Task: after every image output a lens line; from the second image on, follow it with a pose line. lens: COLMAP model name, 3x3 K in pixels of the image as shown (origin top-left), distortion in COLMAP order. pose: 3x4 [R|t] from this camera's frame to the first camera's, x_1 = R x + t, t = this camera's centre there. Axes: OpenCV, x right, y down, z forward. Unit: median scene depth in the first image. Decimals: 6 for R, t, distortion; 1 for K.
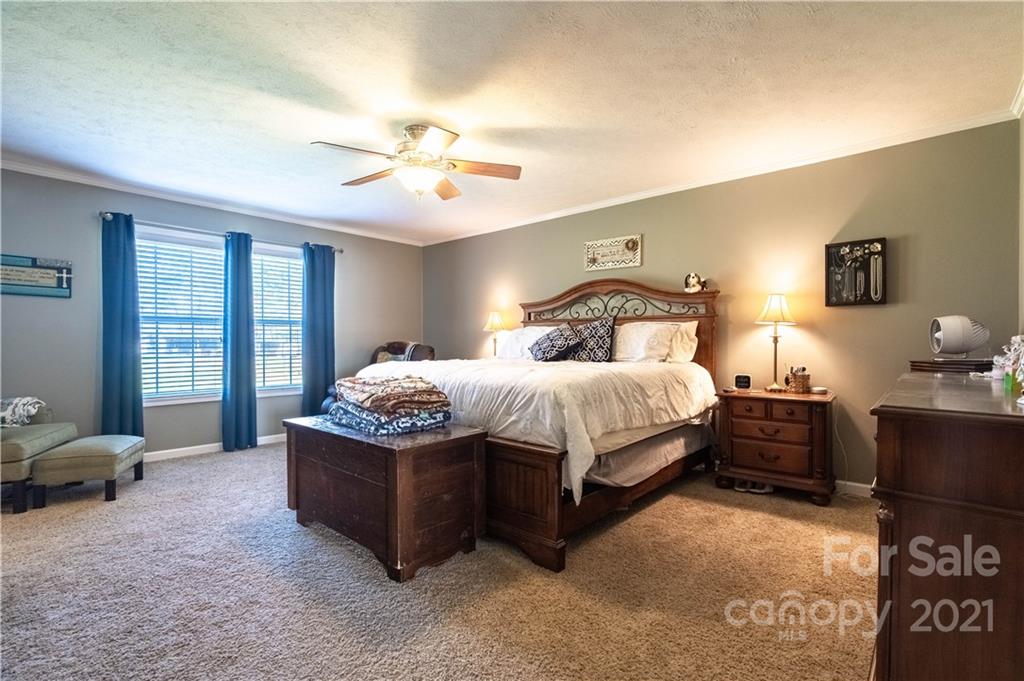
lens RADIAL K [[466.9, 0, 517.2], [0, 466.9, 343.6], [0, 0, 1]] dist [-0.003102, 0.000509]
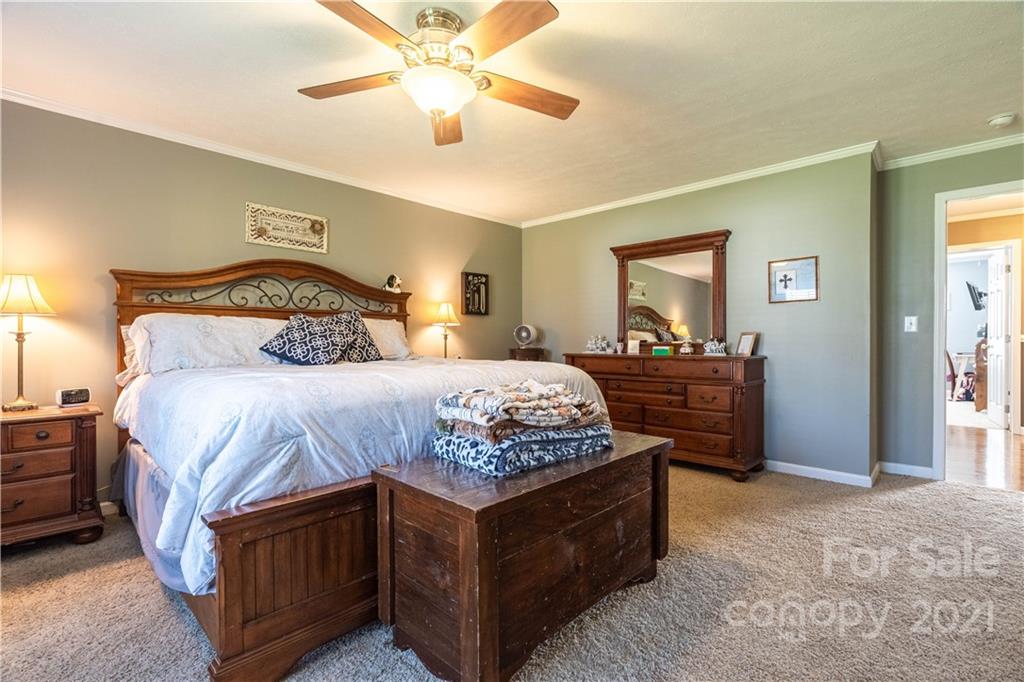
lens RADIAL K [[466.9, 0, 513.5], [0, 466.9, 340.1], [0, 0, 1]] dist [-0.003102, 0.000509]
pose [[0.034111, -0.004838, 0.999406, -0.688157], [0.008122, 0.999957, 0.004564, -0.002792], [-0.999385, 0.007961, 0.034149, 0.685165]]
